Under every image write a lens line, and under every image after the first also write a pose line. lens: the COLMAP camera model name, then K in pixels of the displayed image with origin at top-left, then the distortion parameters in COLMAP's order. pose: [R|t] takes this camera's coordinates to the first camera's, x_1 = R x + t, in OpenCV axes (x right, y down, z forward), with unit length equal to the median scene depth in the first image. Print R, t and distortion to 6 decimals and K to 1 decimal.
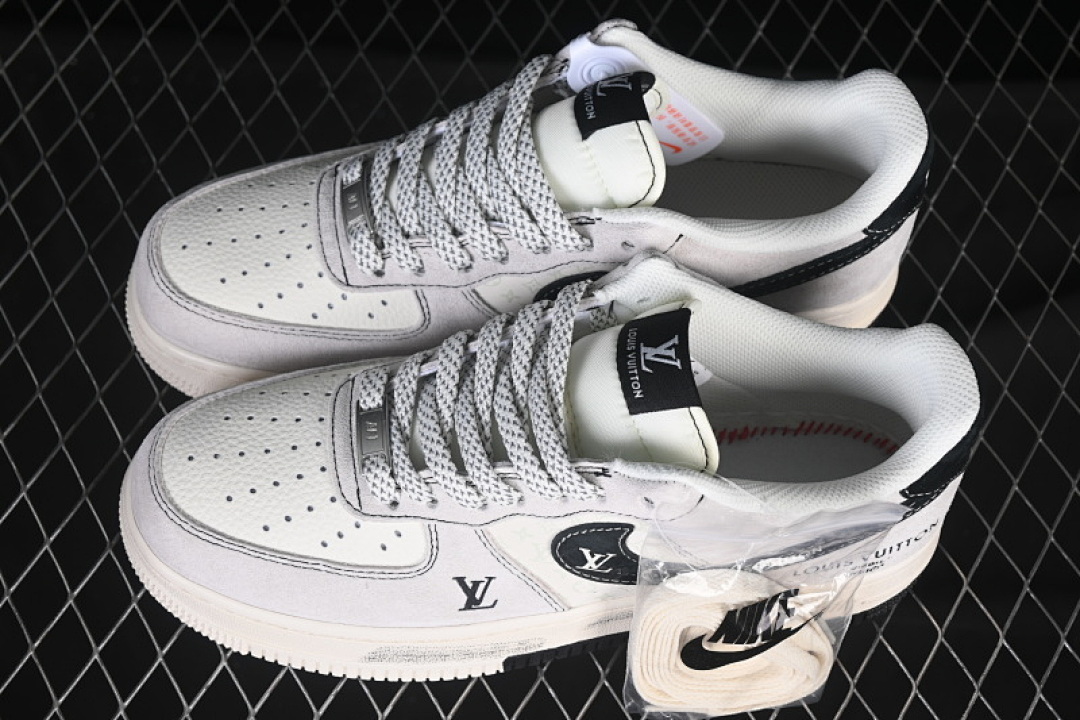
lens RADIAL K [[2420.6, 0, 540.9], [0, 2420.6, 358.5], [0, 0, 1]] dist [0.049567, 0.000000]
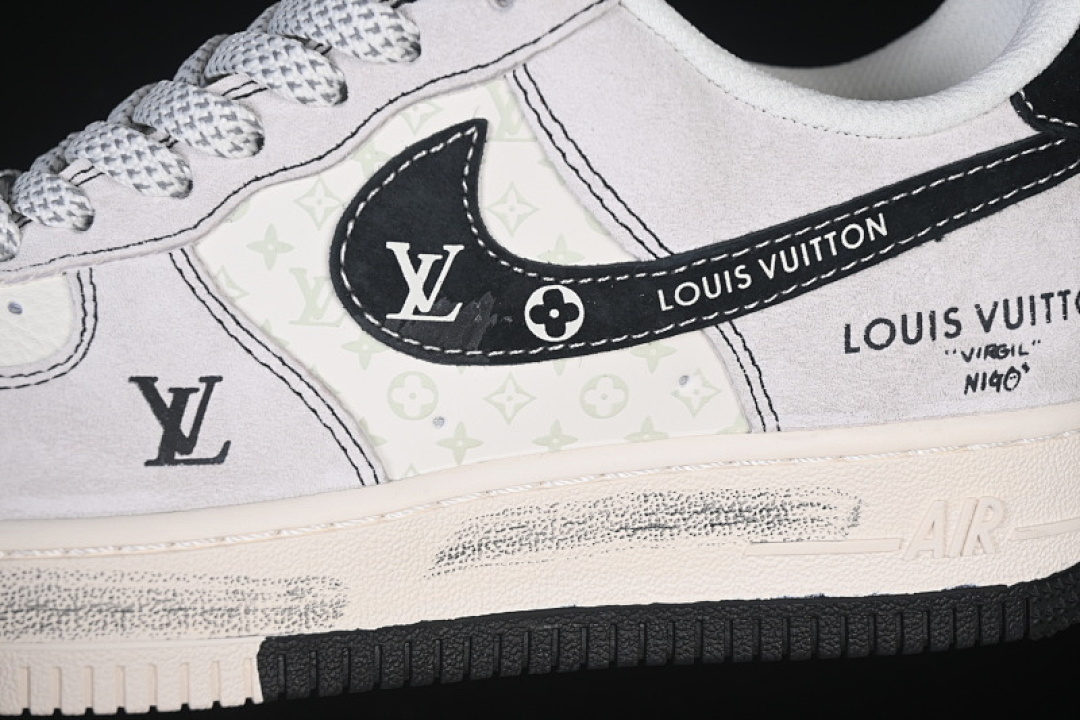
lens RADIAL K [[2420.6, 0, 543.7], [0, 2420.6, 362.3], [0, 0, 1]] dist [0.049567, 0.000000]
pose [[0.994942, -0.086260, 0.051485, 0.019762], [0.096575, 0.680241, -0.726599, 0.438225], [0.027654, 0.727895, 0.685130, 0.675570]]
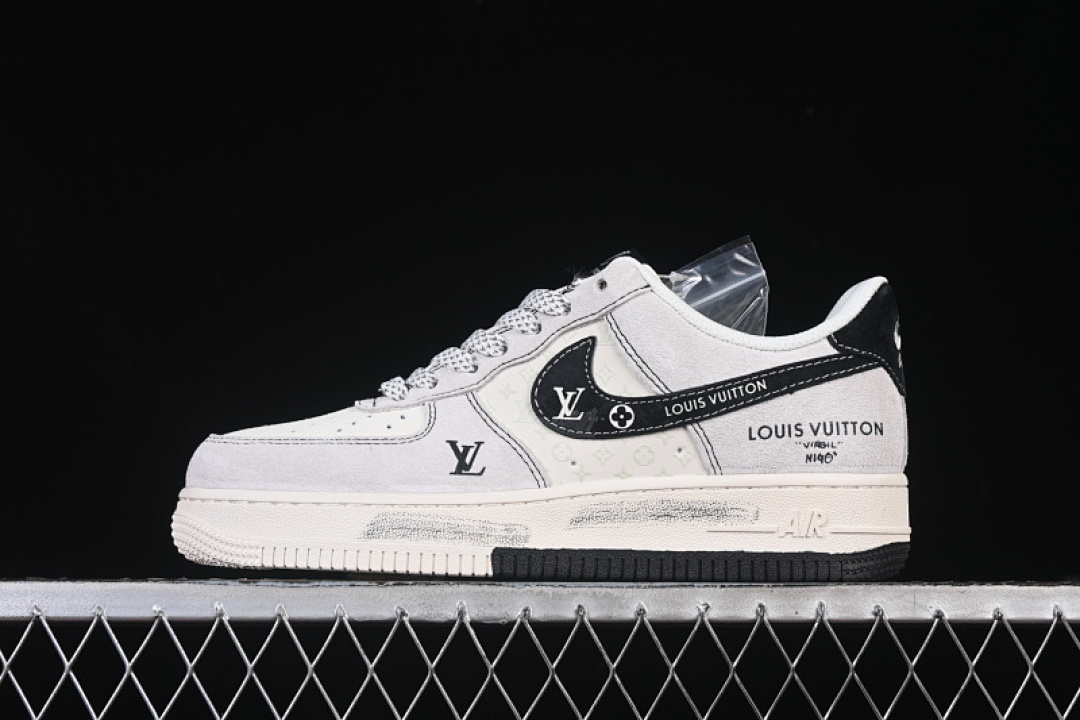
lens RADIAL K [[2420.6, 0, 537.5], [0, 2420.6, 360.2], [0, 0, 1]] dist [0.049567, 0.000000]
pose [[0.990101, -0.069496, -0.121945, 0.147153], [-0.077838, 0.451108, -0.889069, 1.079287], [0.116797, 0.889760, 0.441233, 0.468467]]
